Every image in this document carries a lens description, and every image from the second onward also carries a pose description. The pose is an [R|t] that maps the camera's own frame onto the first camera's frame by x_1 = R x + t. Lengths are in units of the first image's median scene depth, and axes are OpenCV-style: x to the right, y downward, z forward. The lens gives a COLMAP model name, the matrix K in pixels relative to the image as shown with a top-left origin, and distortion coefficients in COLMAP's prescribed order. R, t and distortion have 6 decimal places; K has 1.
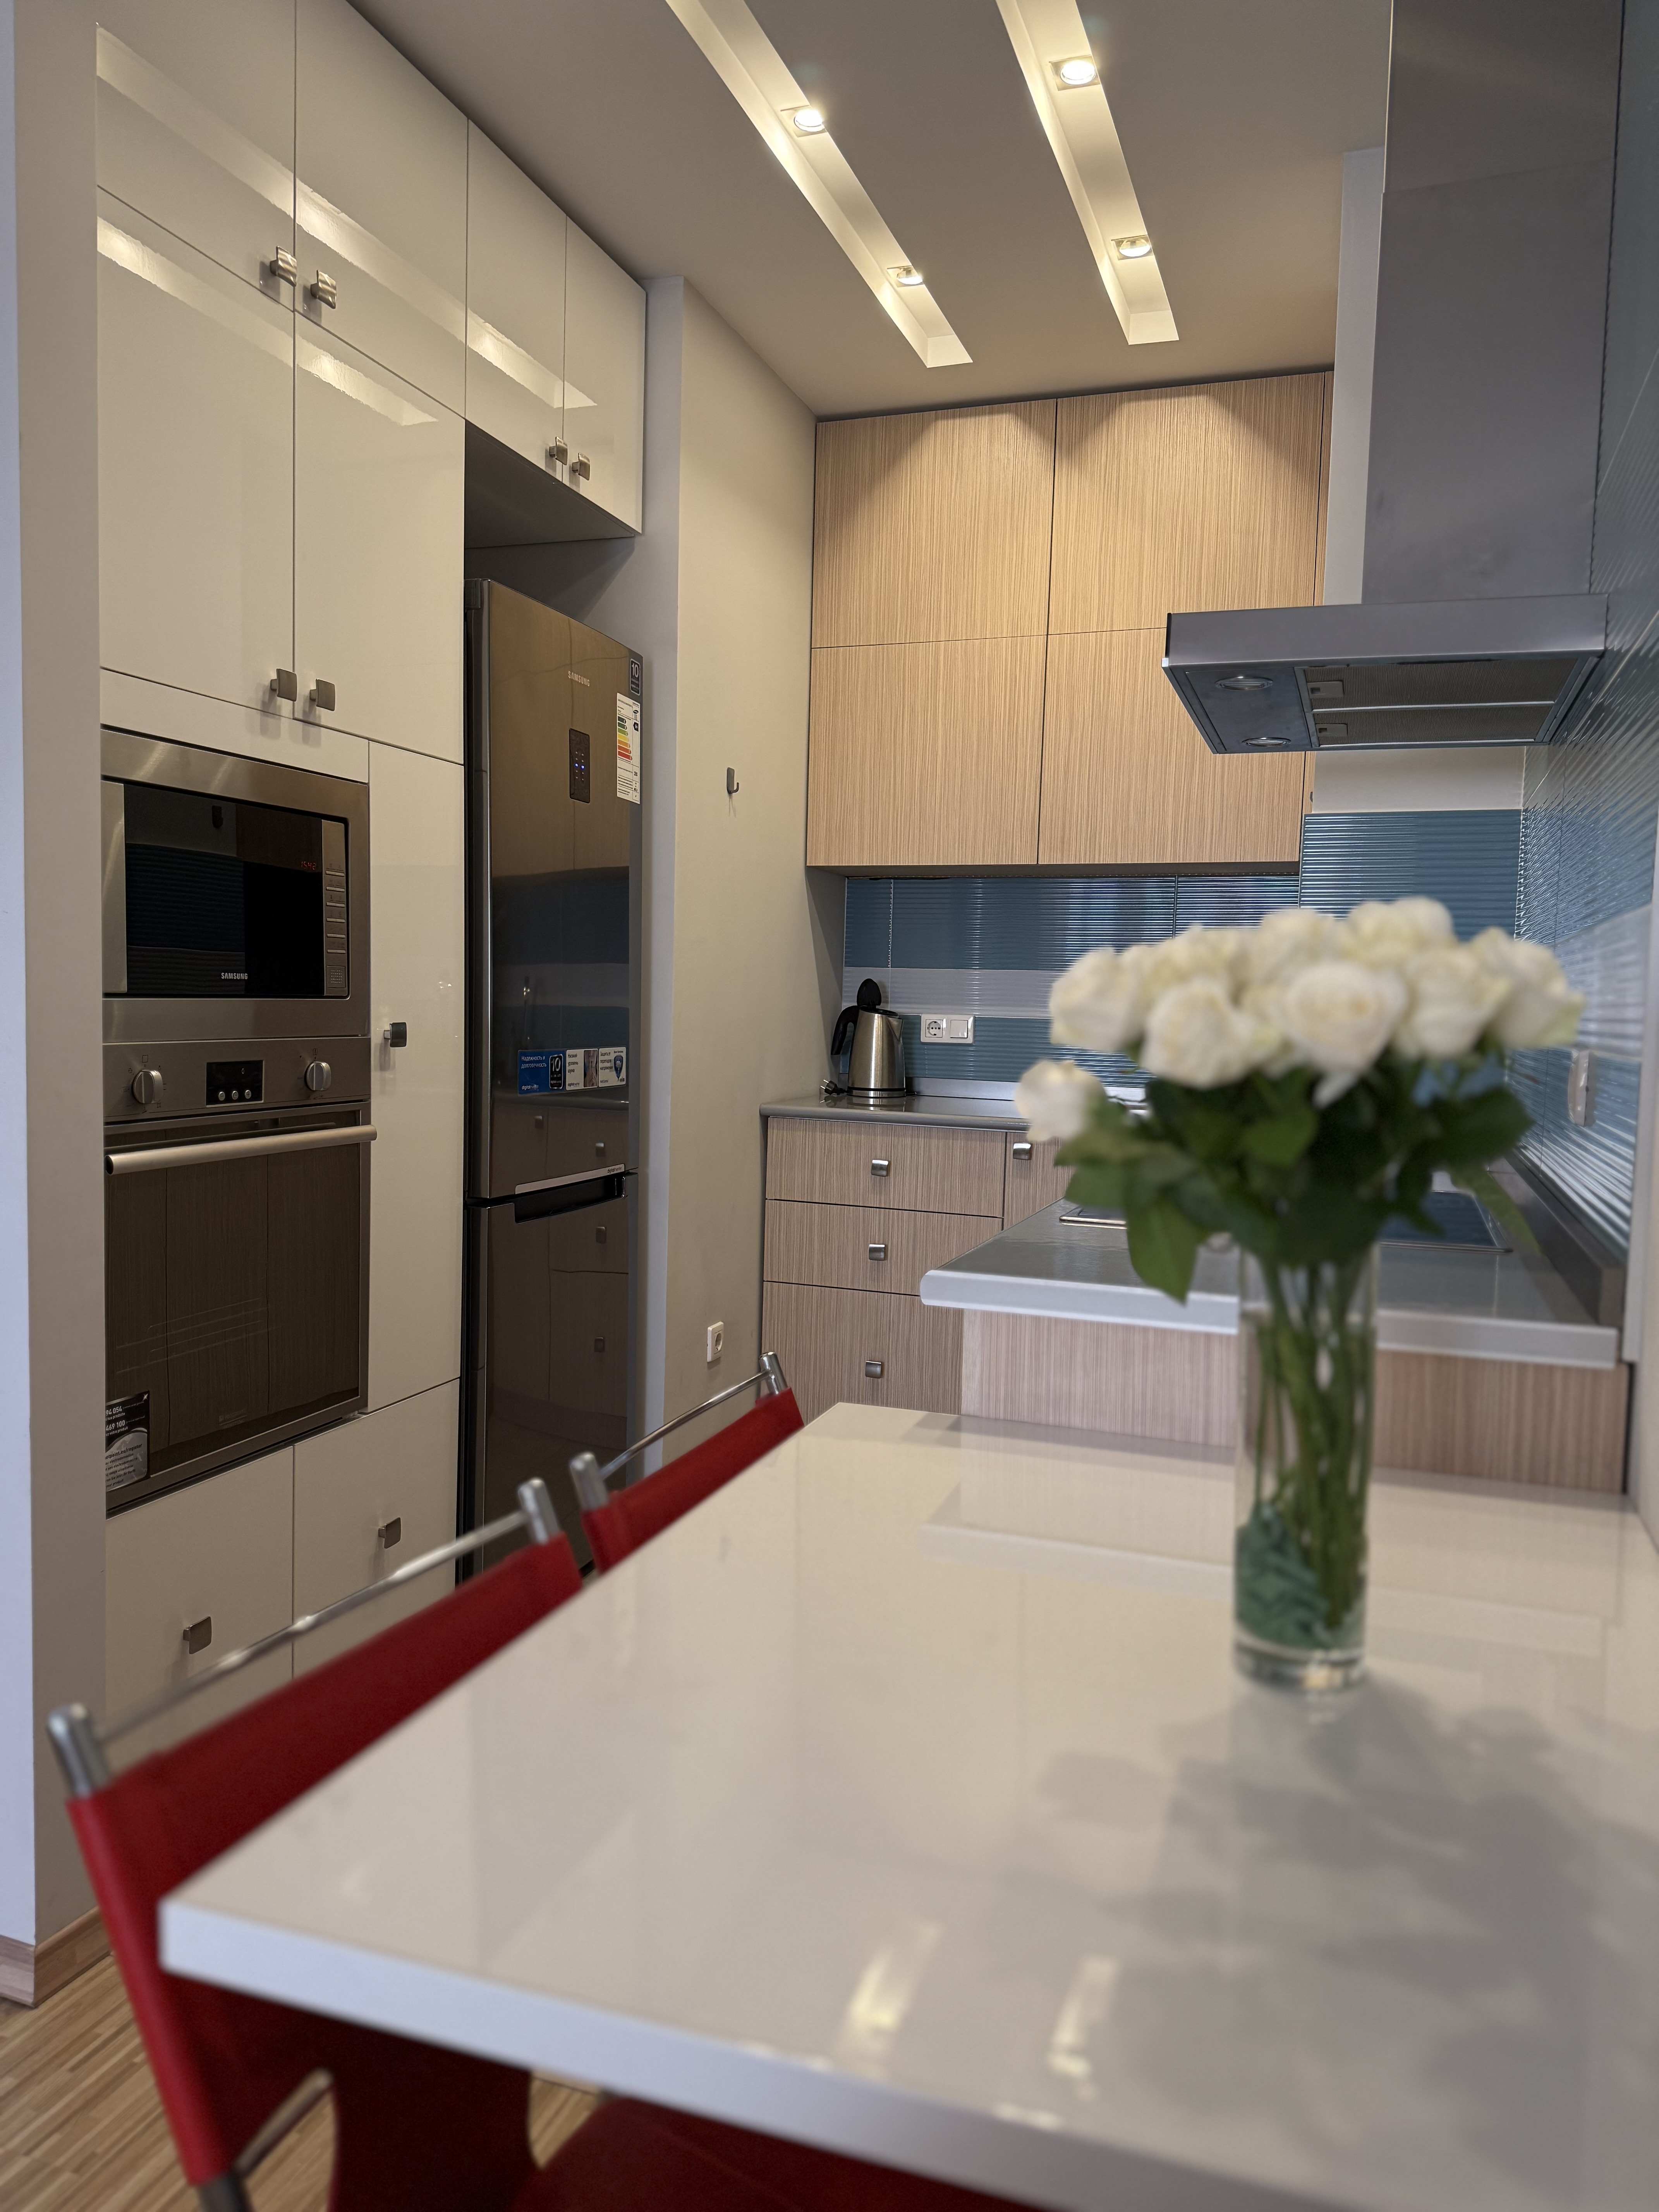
lens RADIAL K [[1567.7, 0, 834.1], [0, 1567.7, 1117.9], [0, 0, 1]] dist [0.021036, -0.040662]
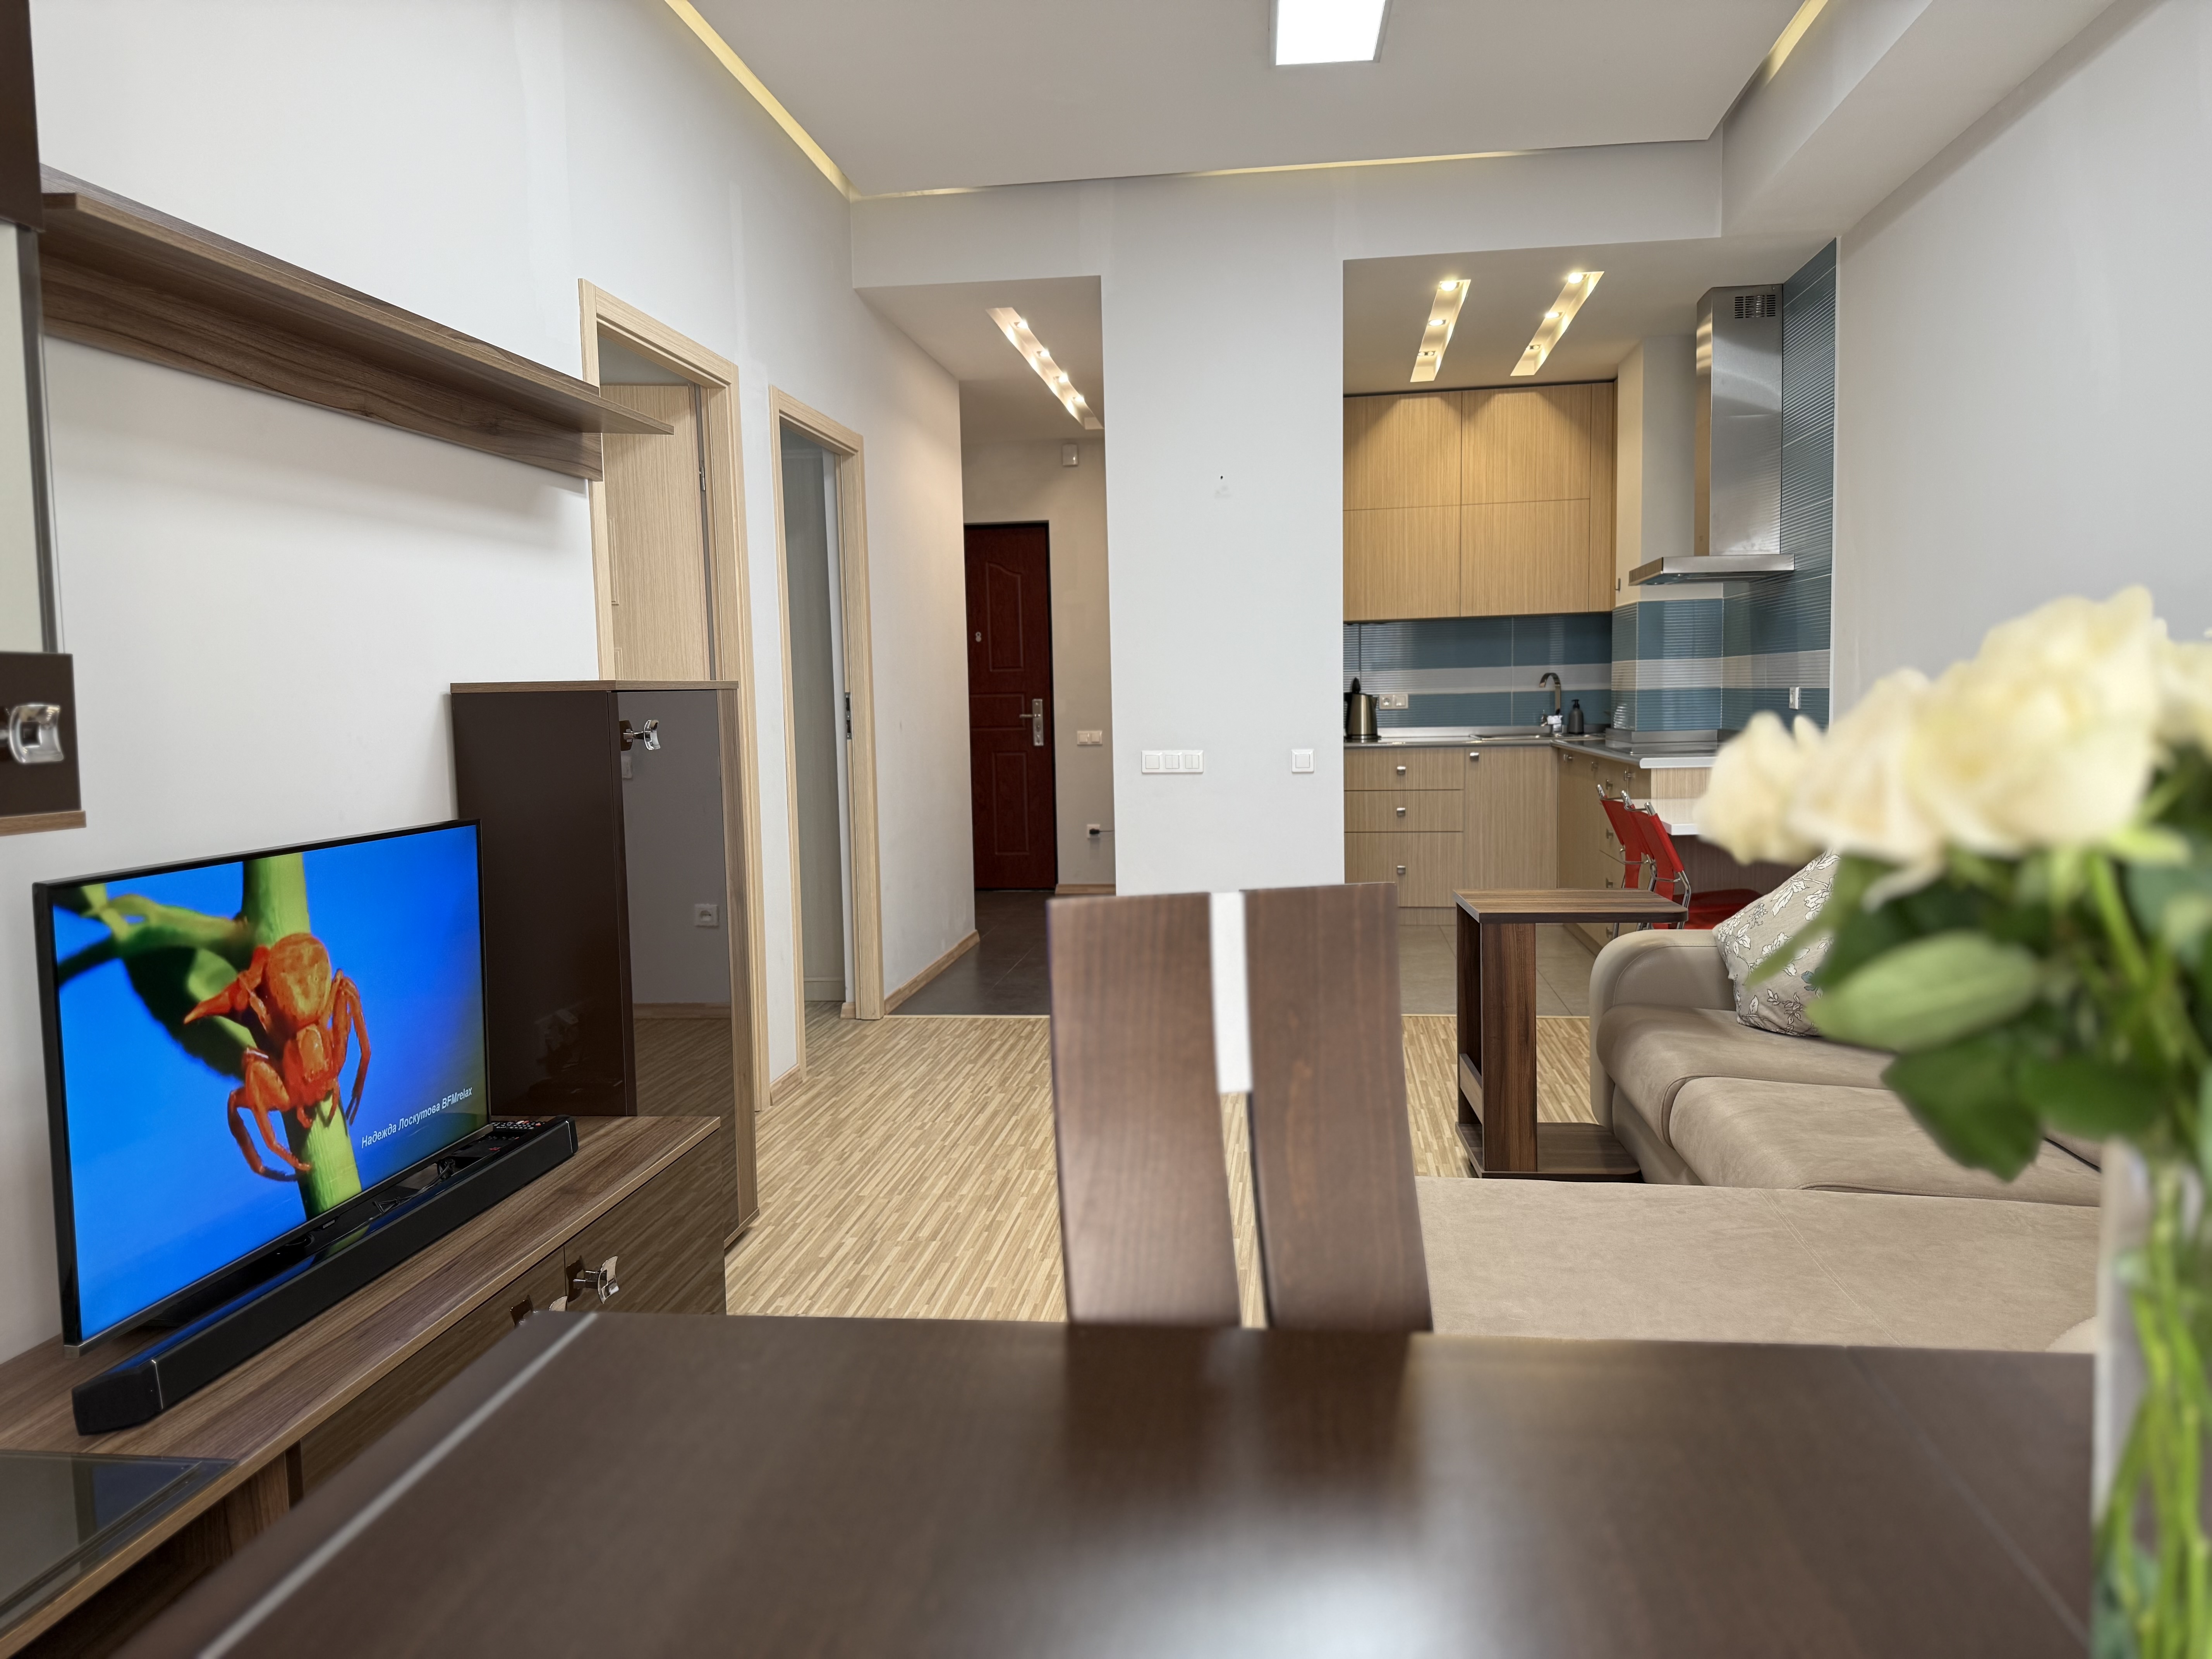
lens RADIAL K [[1567.7, 0, 1106.4], [0, 1567.7, 828.1], [0, 0, 1]] dist [0.021036, -0.040662]
pose [[0.978254, -0.071569, 0.194669, -0.925463], [0.069607, 0.997431, 0.016906, 0.056699], [-0.195379, -0.002988, 0.980723, -1.137734]]
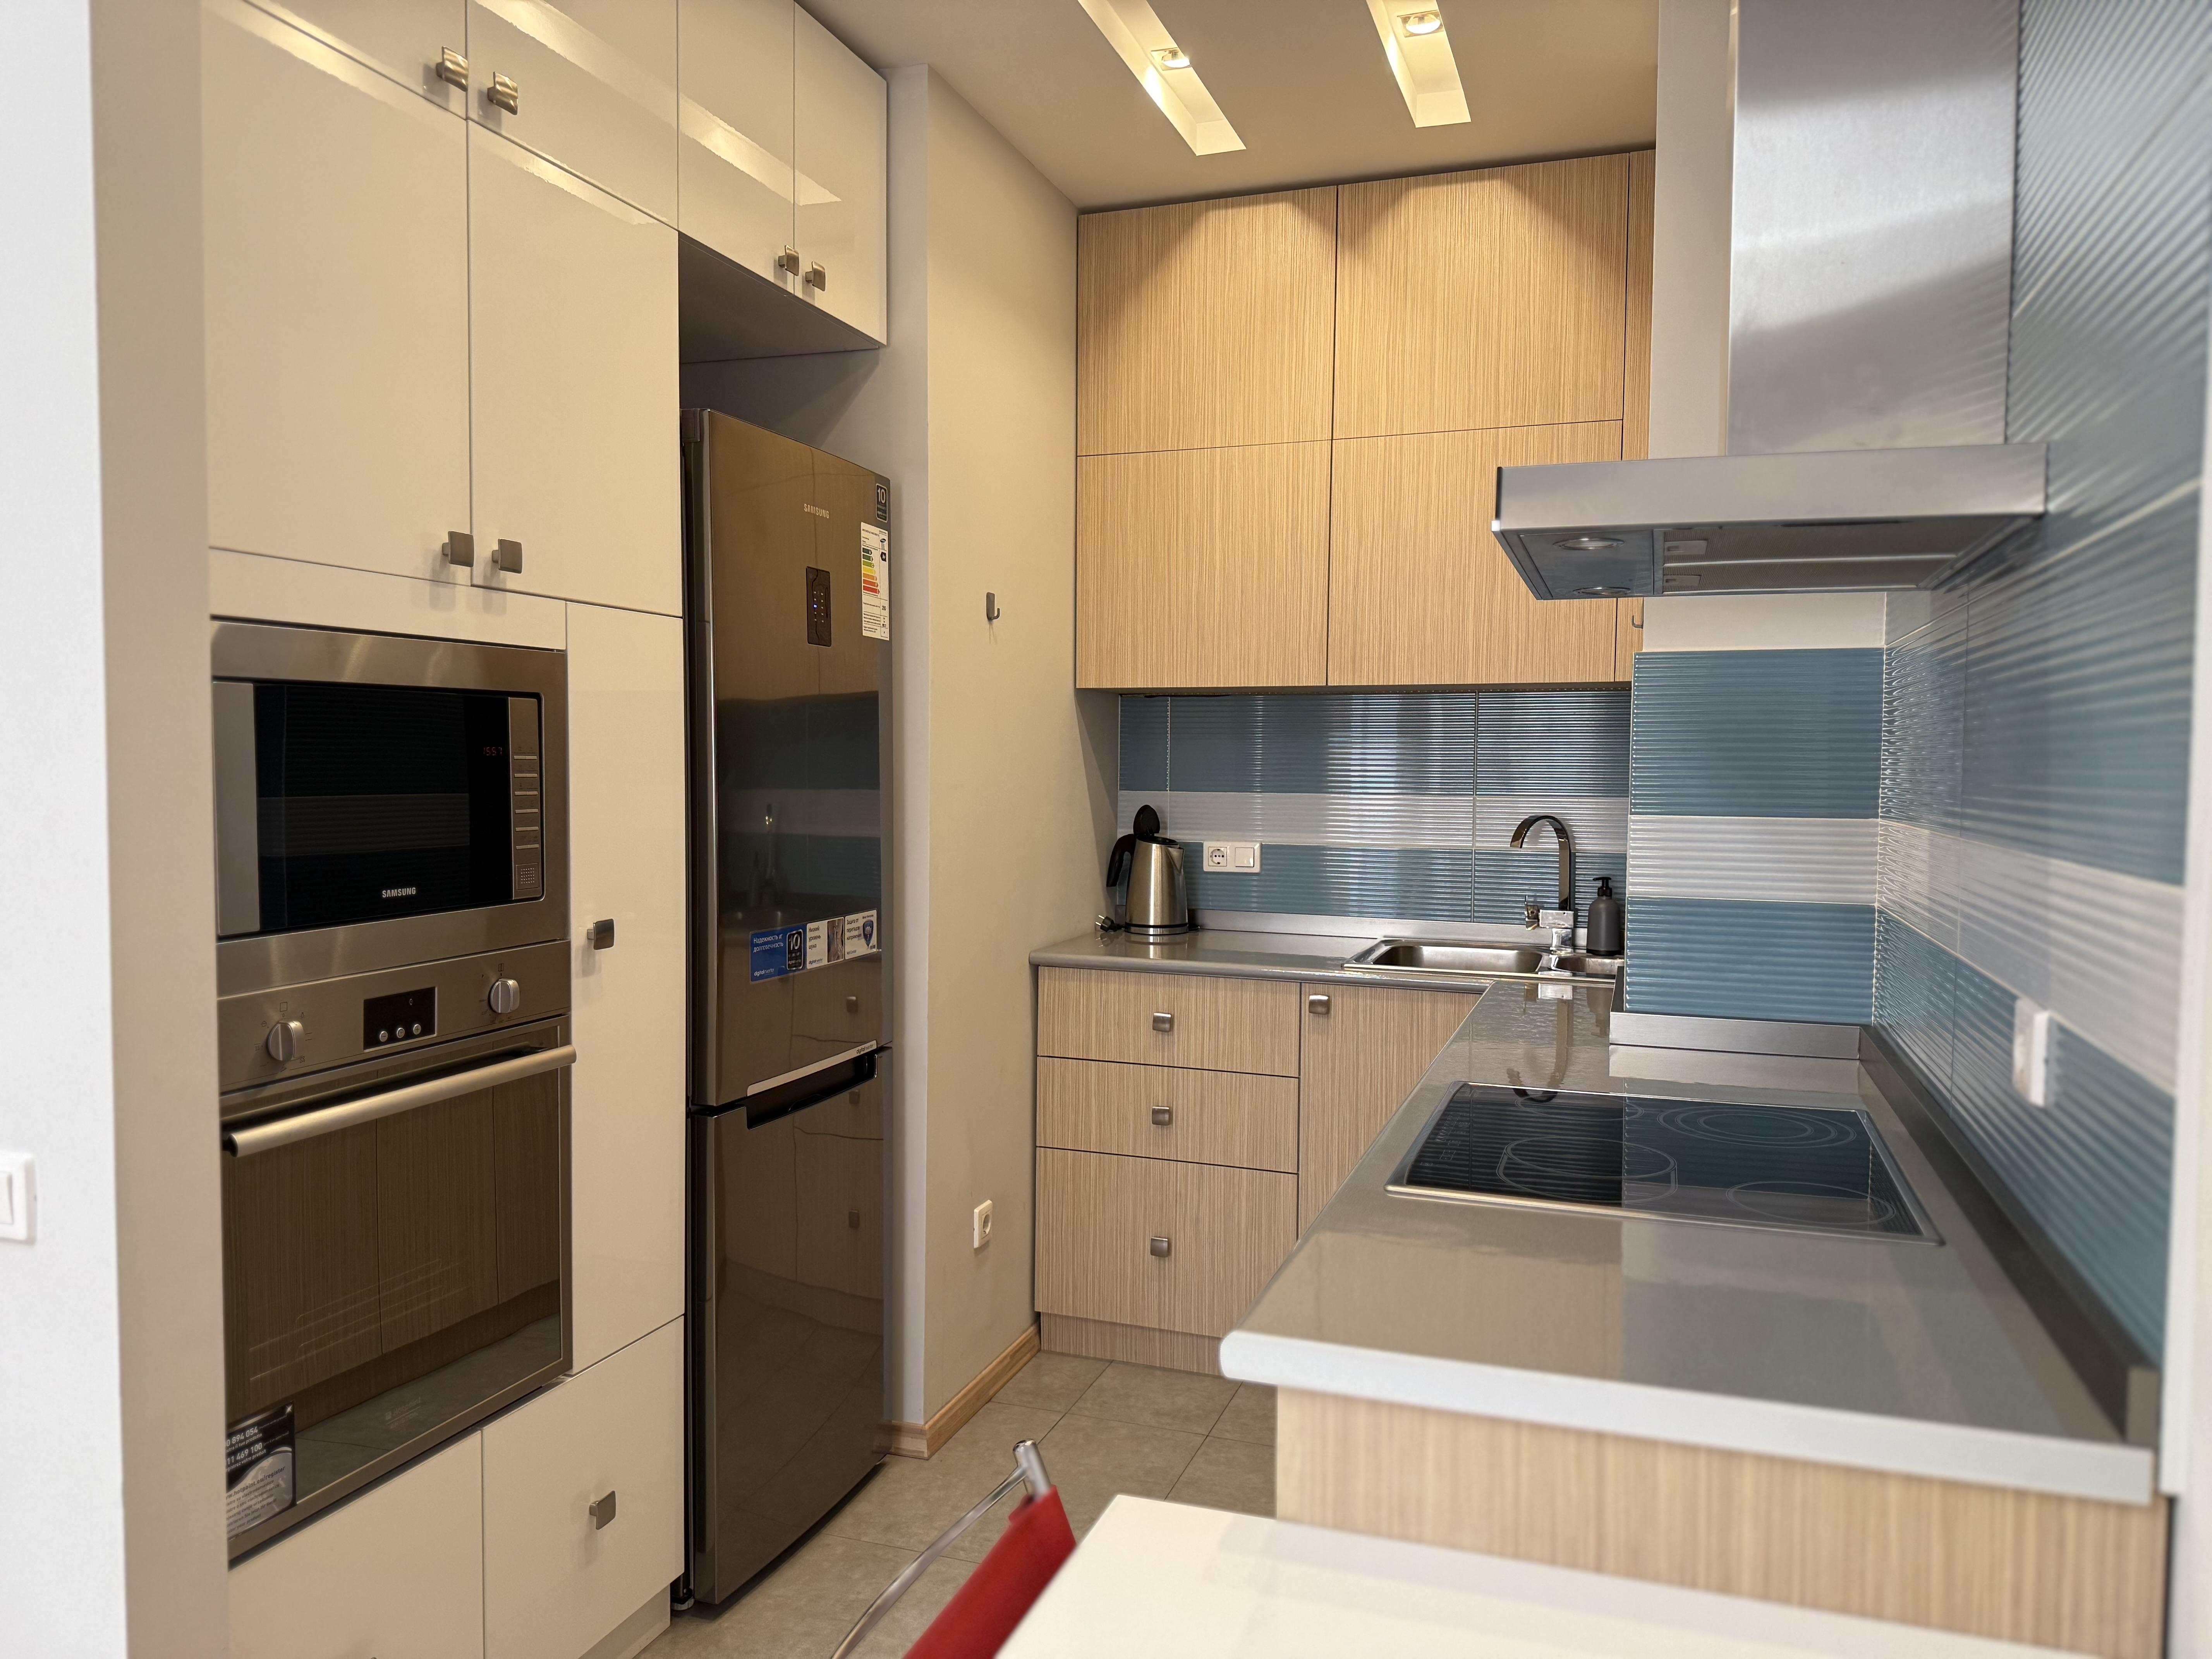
lens RADIAL K [[1567.7, 0, 1112.9], [0, 1567.7, 828.8], [0, 0, 1]] dist [0.021036, -0.040662]
pose [[0.999837, -0.018034, 0.000708, 0.002725], [0.018047, 0.999377, -0.030324, -0.066123], [-0.000161, 0.030332, 0.999540, 0.107724]]
